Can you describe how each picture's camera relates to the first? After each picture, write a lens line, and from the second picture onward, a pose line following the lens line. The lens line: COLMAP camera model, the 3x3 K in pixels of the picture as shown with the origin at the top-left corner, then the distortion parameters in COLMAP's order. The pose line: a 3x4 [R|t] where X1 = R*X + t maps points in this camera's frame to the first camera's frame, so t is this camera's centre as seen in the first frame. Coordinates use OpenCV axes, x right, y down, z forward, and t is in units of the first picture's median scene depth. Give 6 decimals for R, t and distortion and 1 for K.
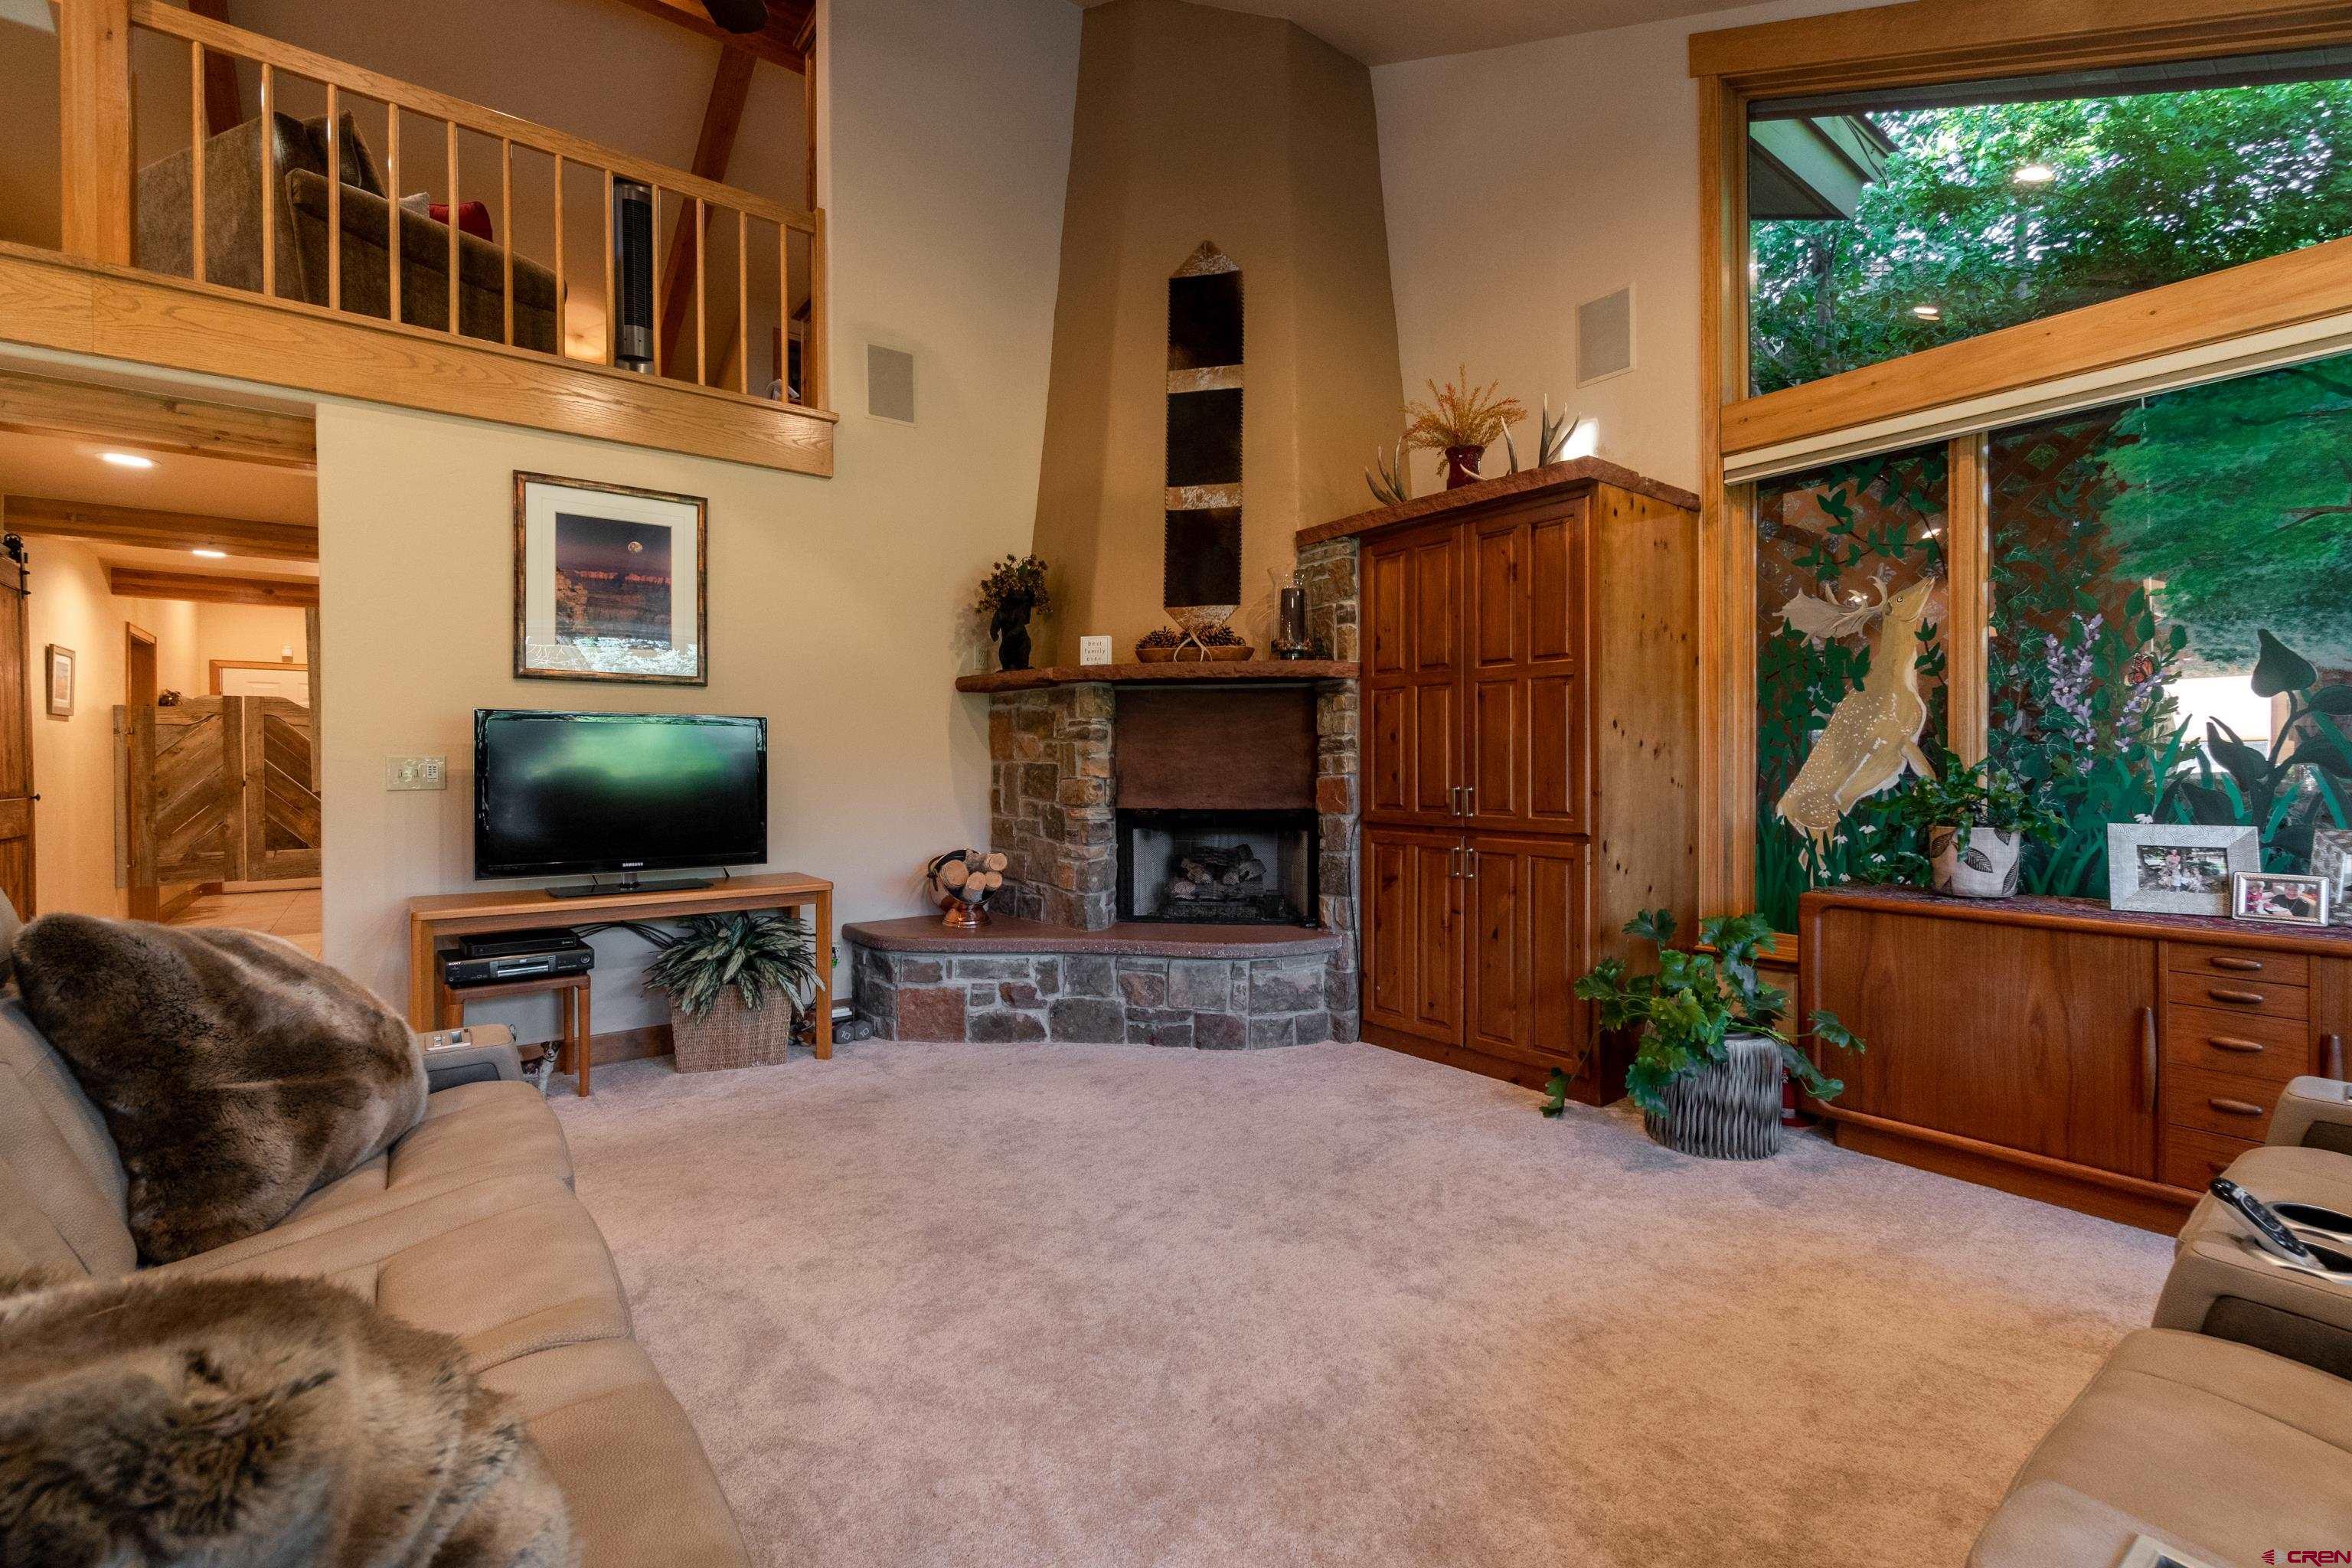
lens RADIAL K [[1037.9, 0, 1201.2], [0, 1037.9, 786.1], [0, 0, 1]] dist [-0.002710, -0.000202]
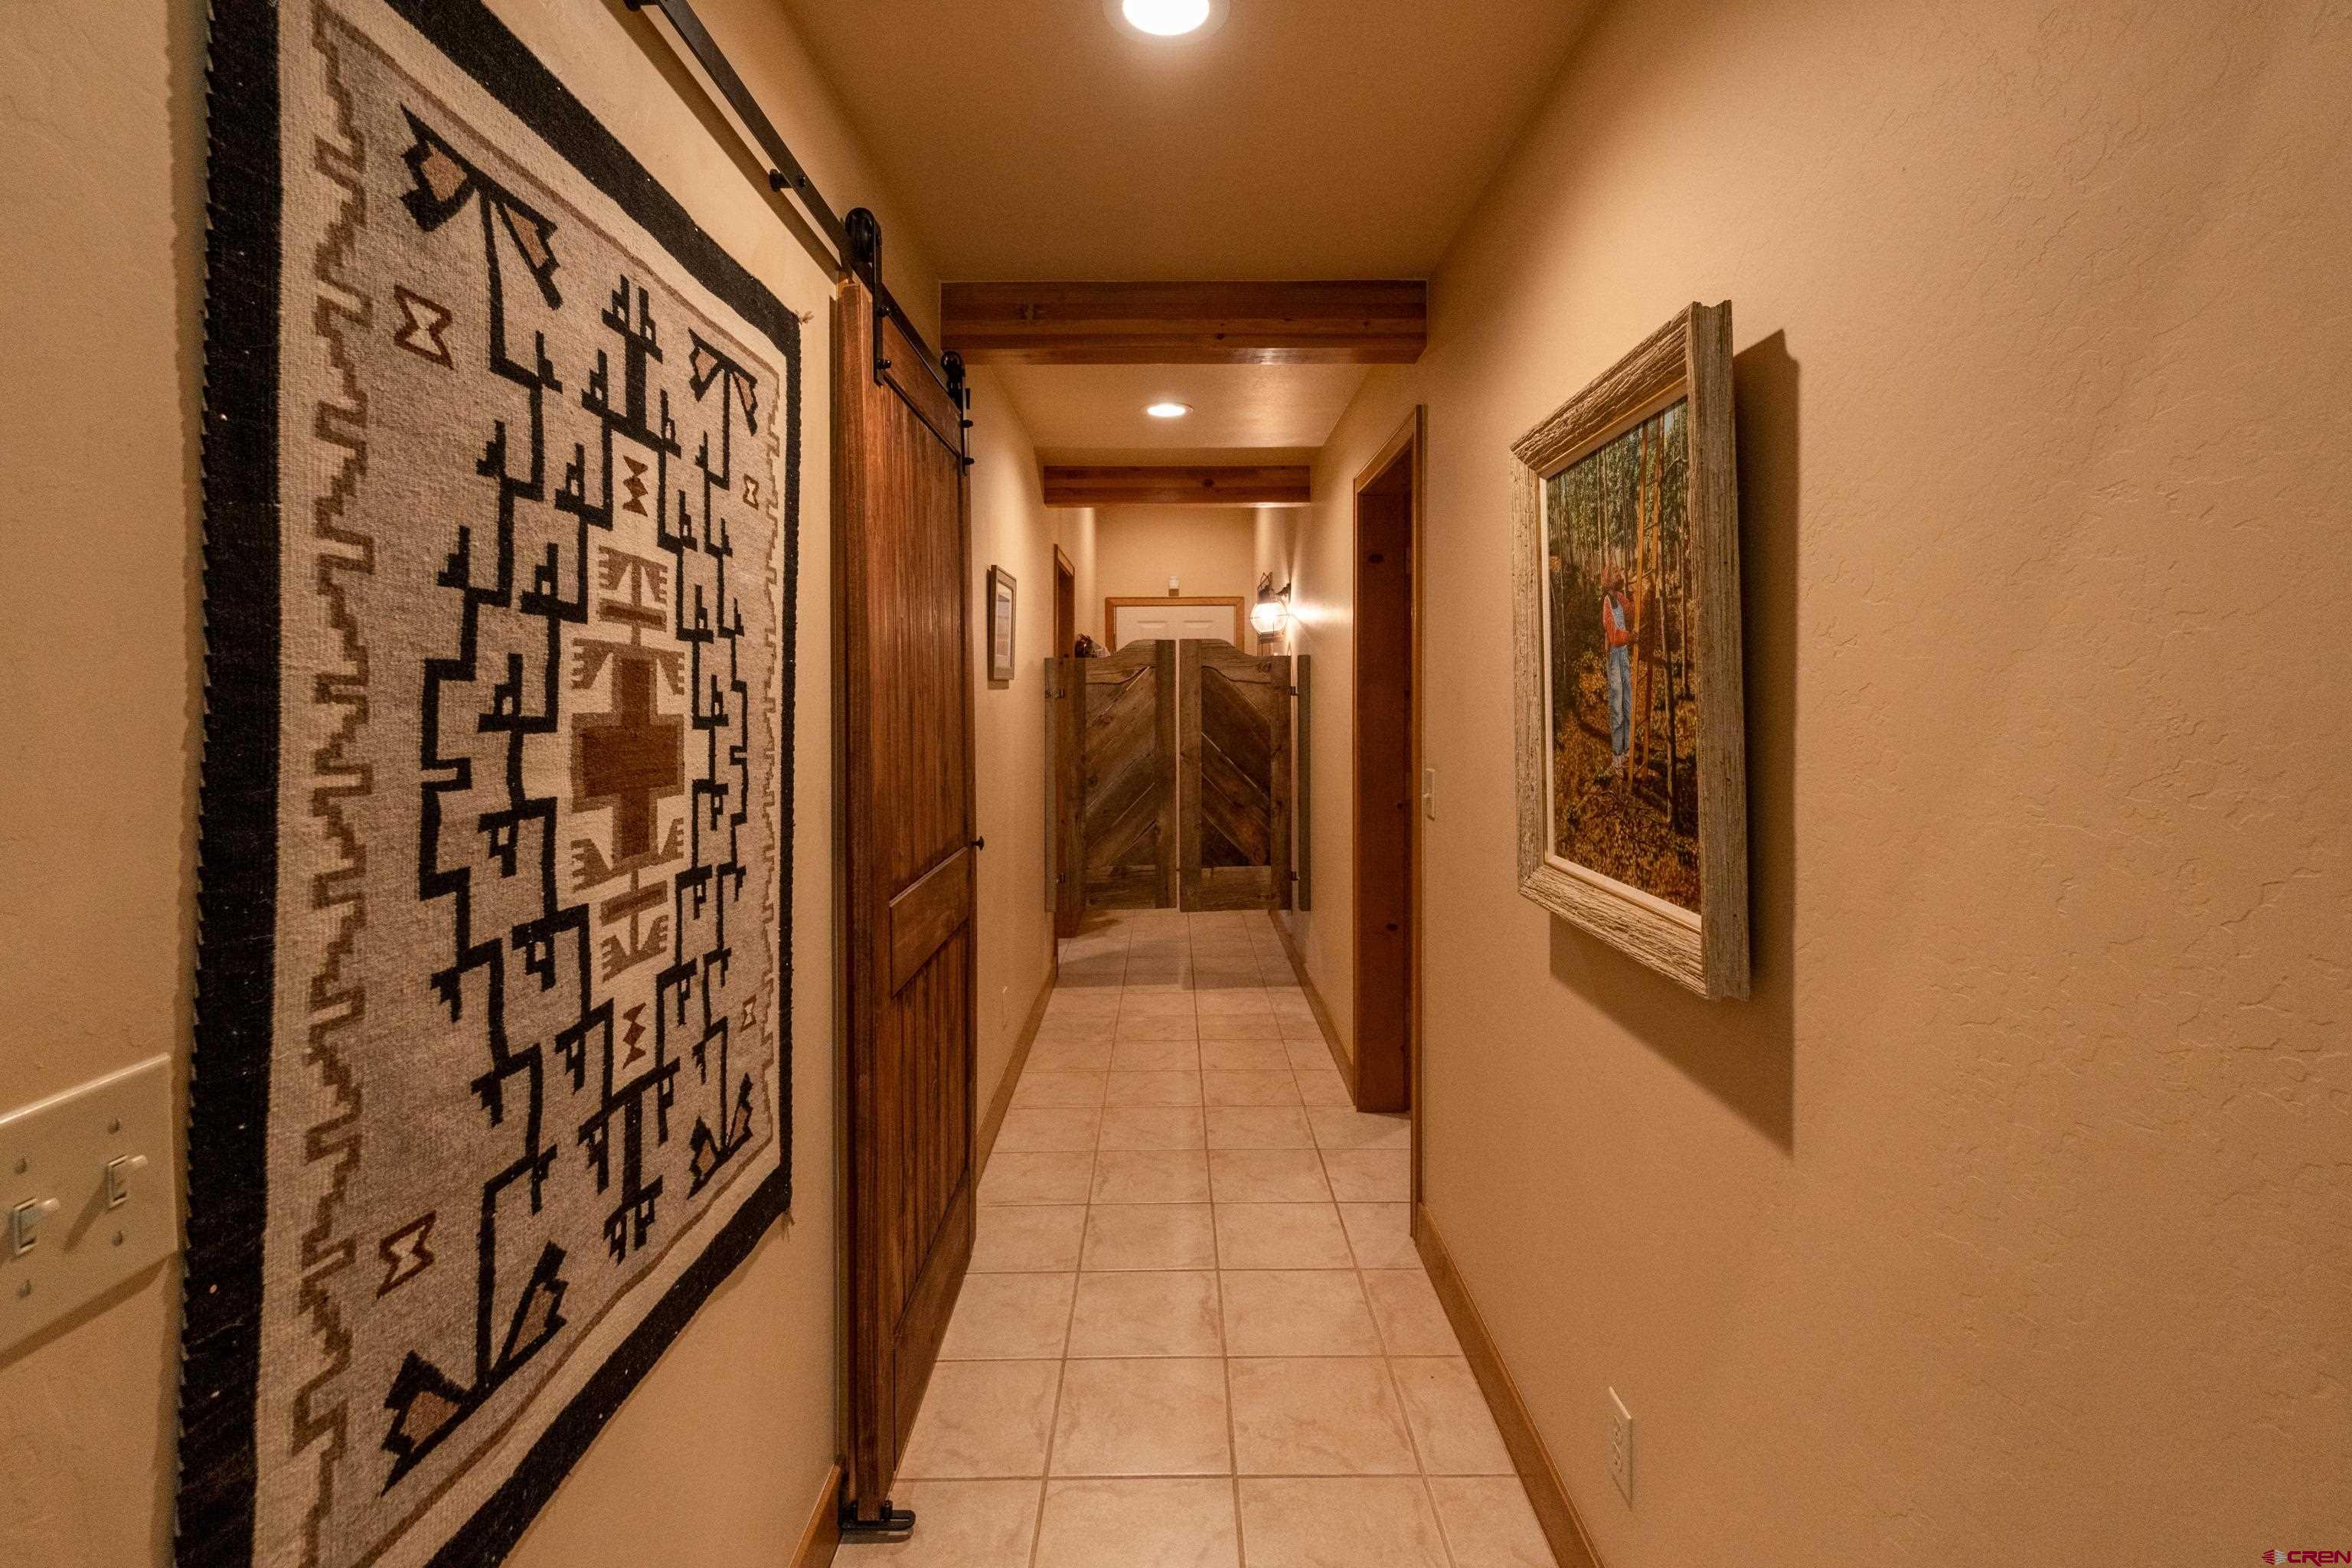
lens RADIAL K [[1082.9, 0, 1174.2], [0, 1082.9, 743.0], [0, 0, 1]] dist [0.000450, 0.000072]
pose [[0.794938, 0.028246, -0.606033, -0.789208], [-0.010498, 0.999407, 0.032809, -0.067962], [0.606600, -0.019719, 0.794763, 0.687593]]
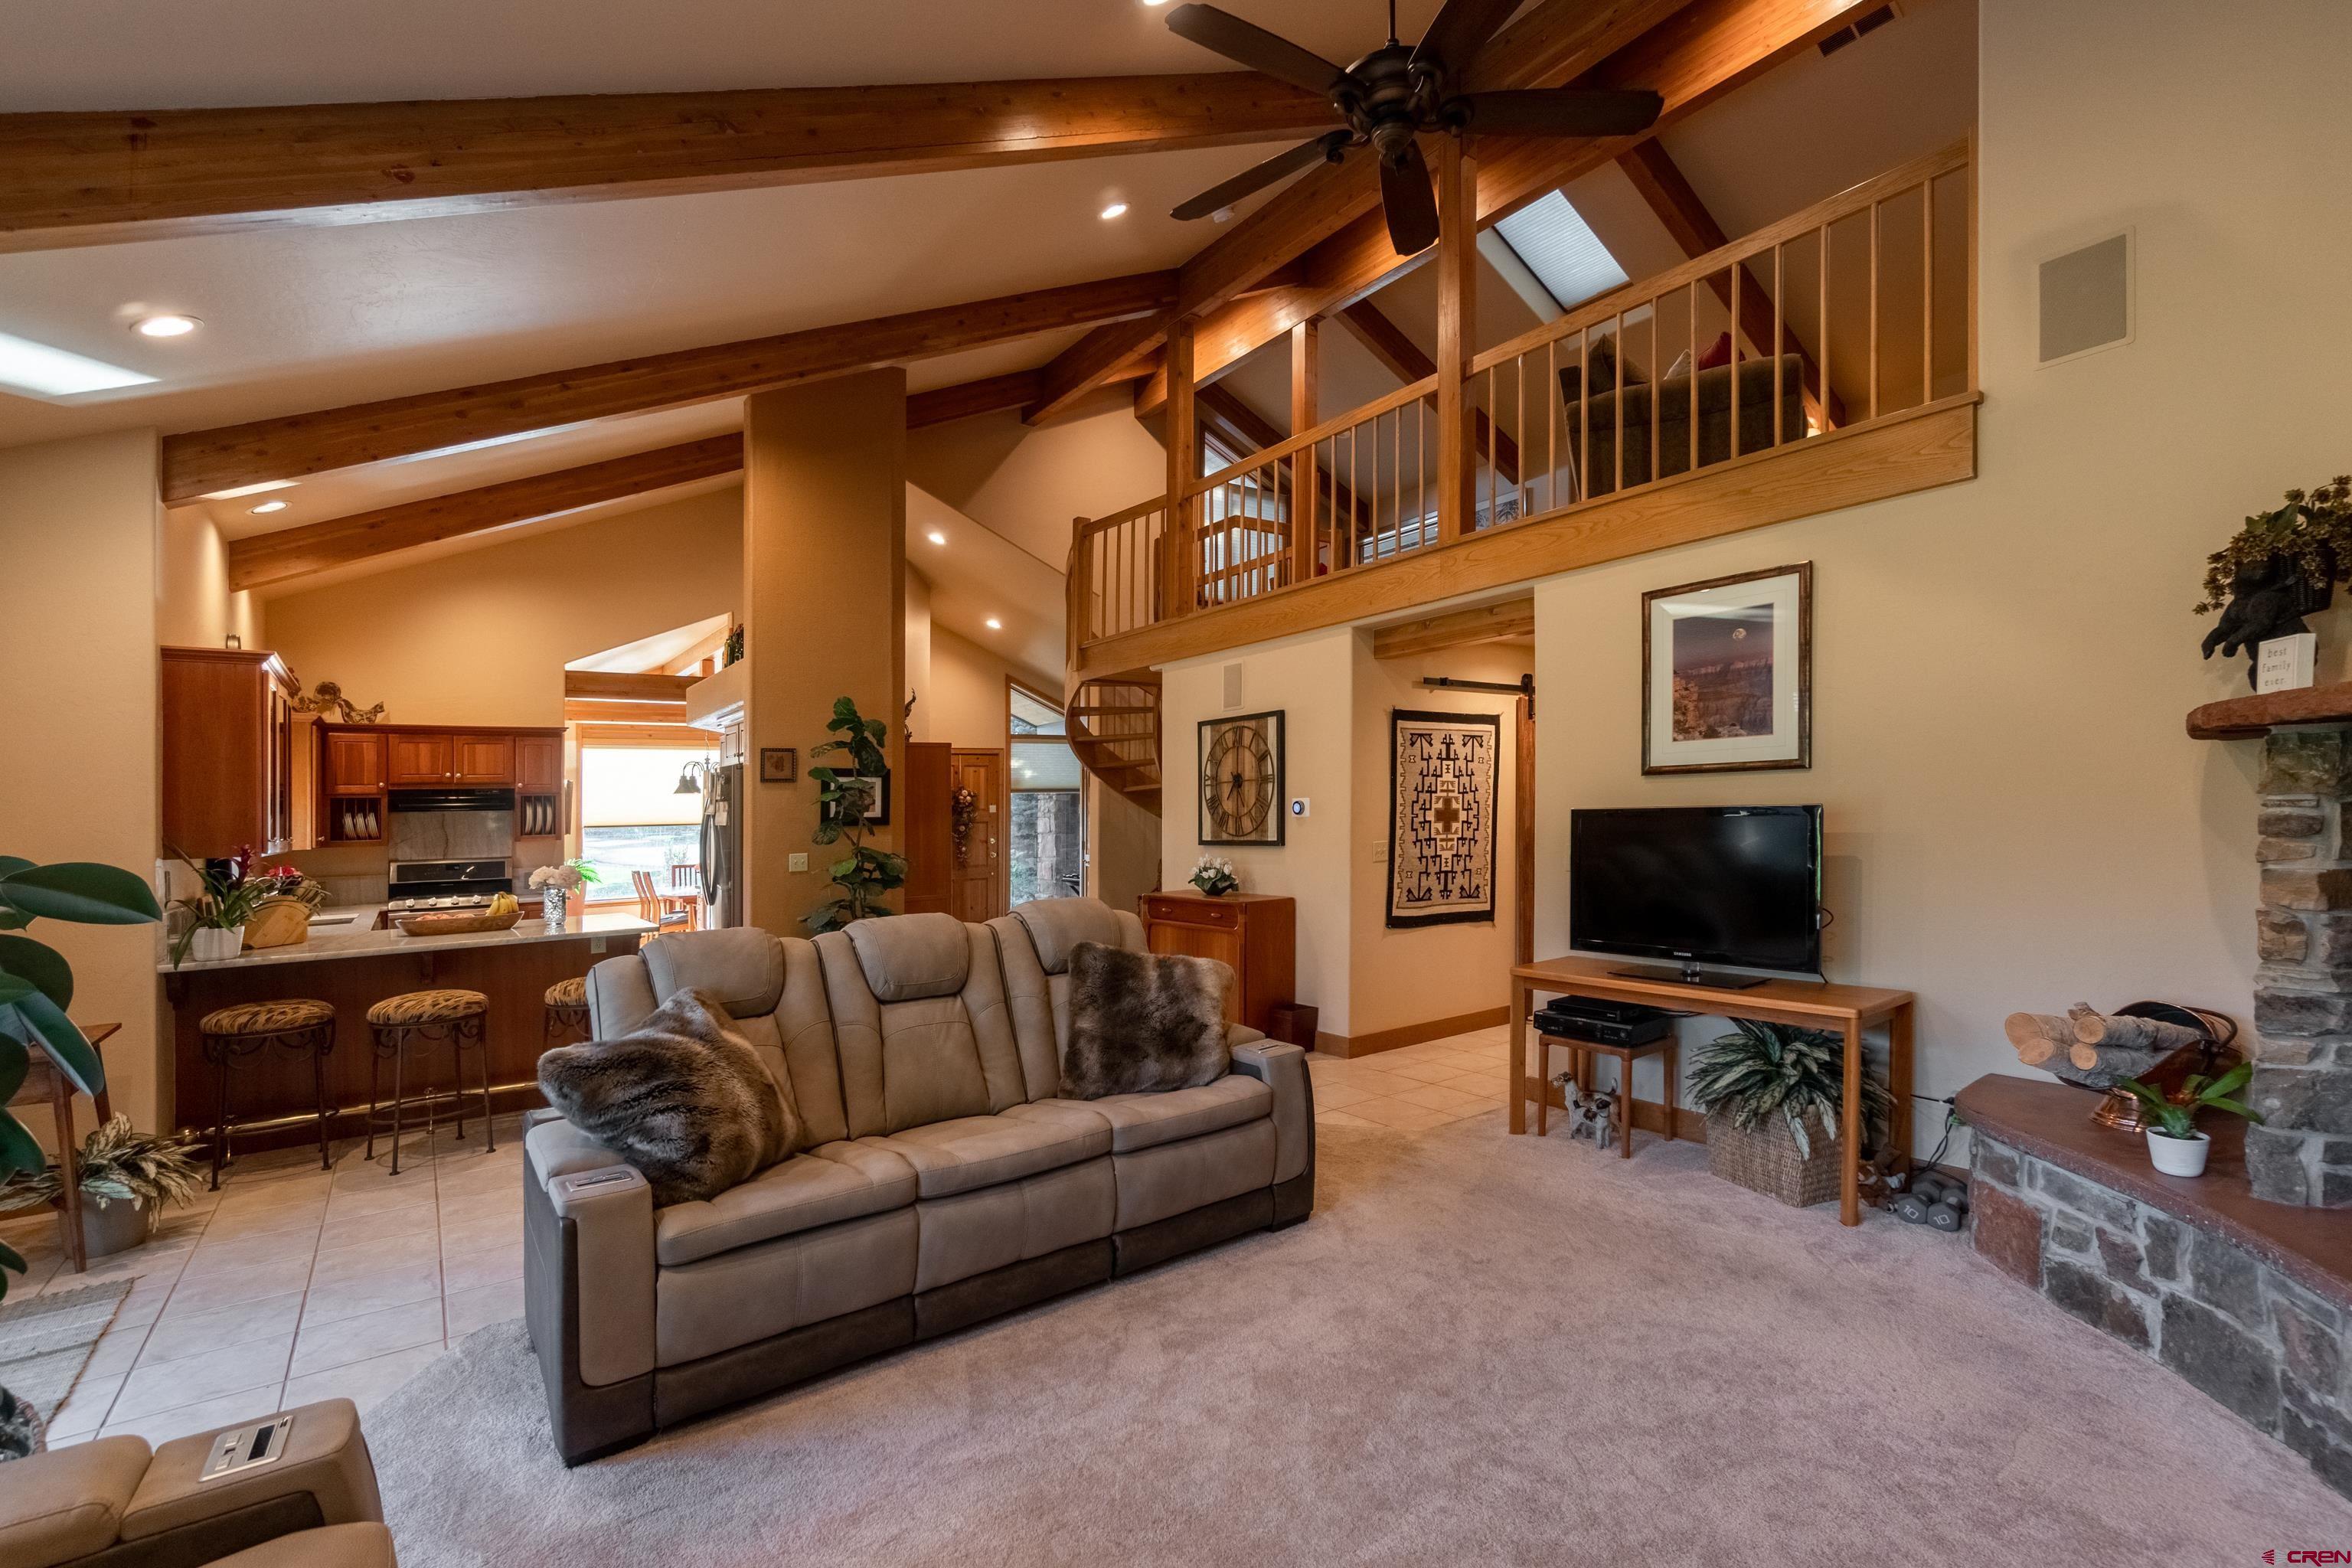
lens RADIAL K [[1043.9, 0, 1175.8], [0, 1043.9, 814.6], [0, 0, 1]] dist [0.000631, 0.000241]
pose [[-0.027863, 0.003353, -0.999606, 0.450004], [0.006583, 0.999973, 0.003171, -0.062537], [0.999590, -0.006492, -0.027885, 0.471358]]
